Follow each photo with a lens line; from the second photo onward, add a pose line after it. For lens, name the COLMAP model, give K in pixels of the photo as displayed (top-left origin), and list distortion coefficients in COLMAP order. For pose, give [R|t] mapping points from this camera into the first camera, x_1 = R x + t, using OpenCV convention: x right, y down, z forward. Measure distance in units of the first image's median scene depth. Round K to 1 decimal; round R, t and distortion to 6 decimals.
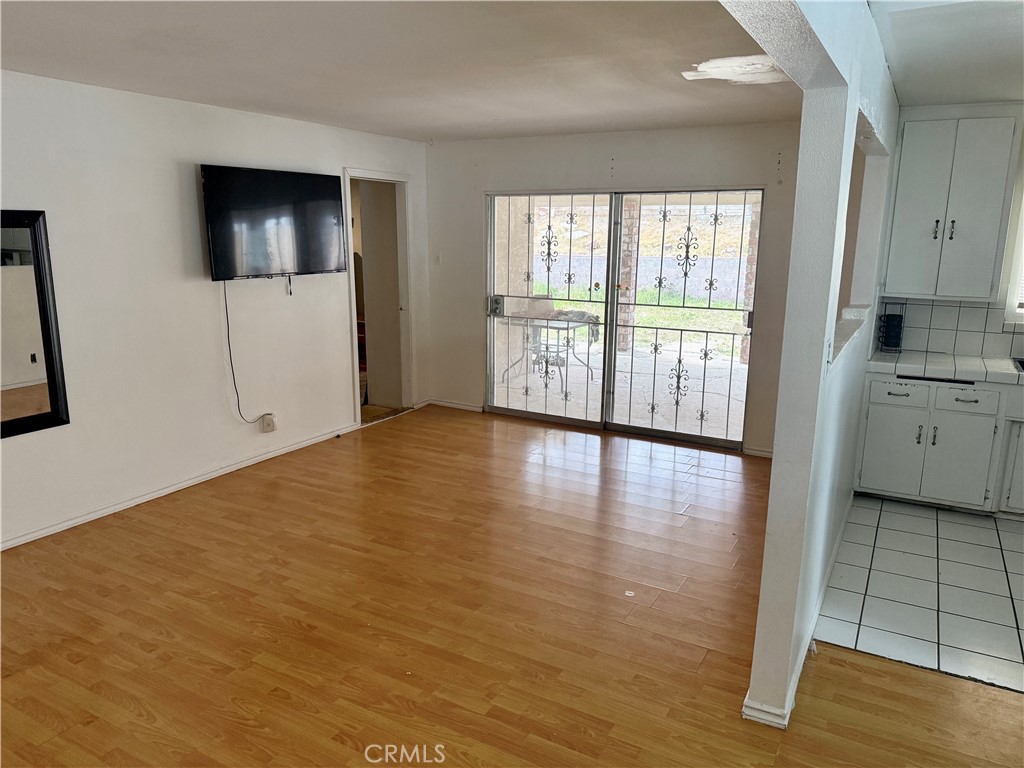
lens RADIAL K [[725.1, 0, 511.0], [0, 725.1, 382.6], [0, 0, 1]] dist [0.005479, -0.003369]
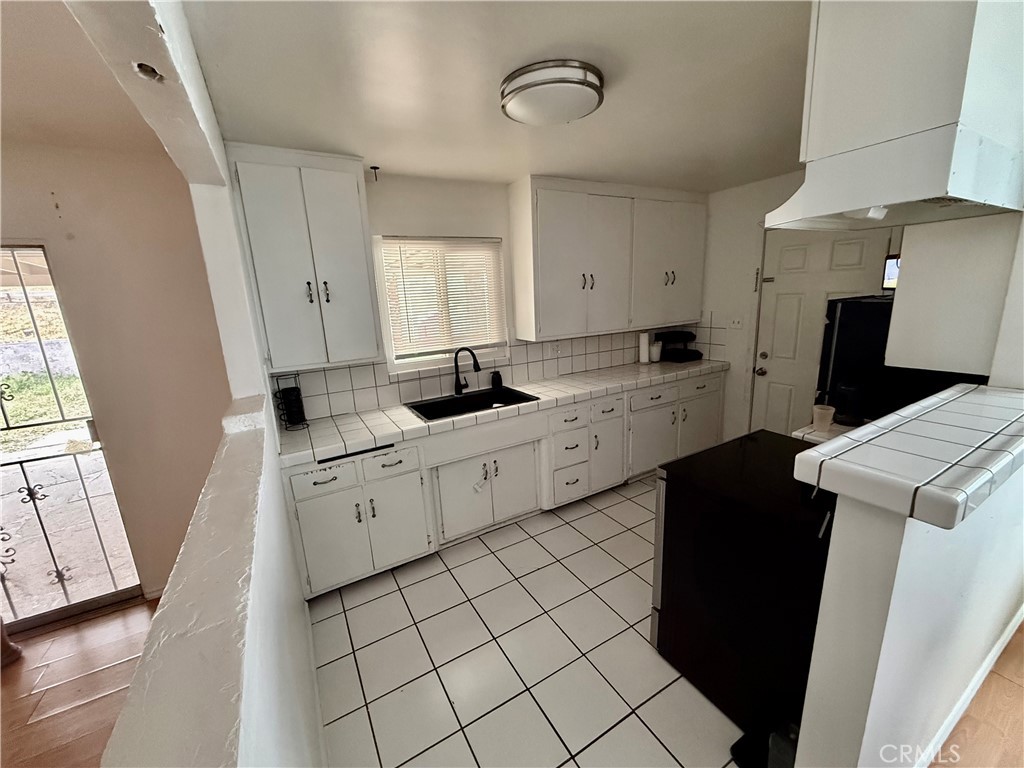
lens RADIAL K [[411.4, 0, 511.4], [0, 411.4, 385.3], [0, 0, 1]] dist [0.001412, -0.000130]
pose [[0.511643, -0.225777, 0.829003, 0.263589], [0.237105, 0.964493, 0.116341, -0.099752], [-0.825835, 0.137036, 0.547009, 0.528259]]
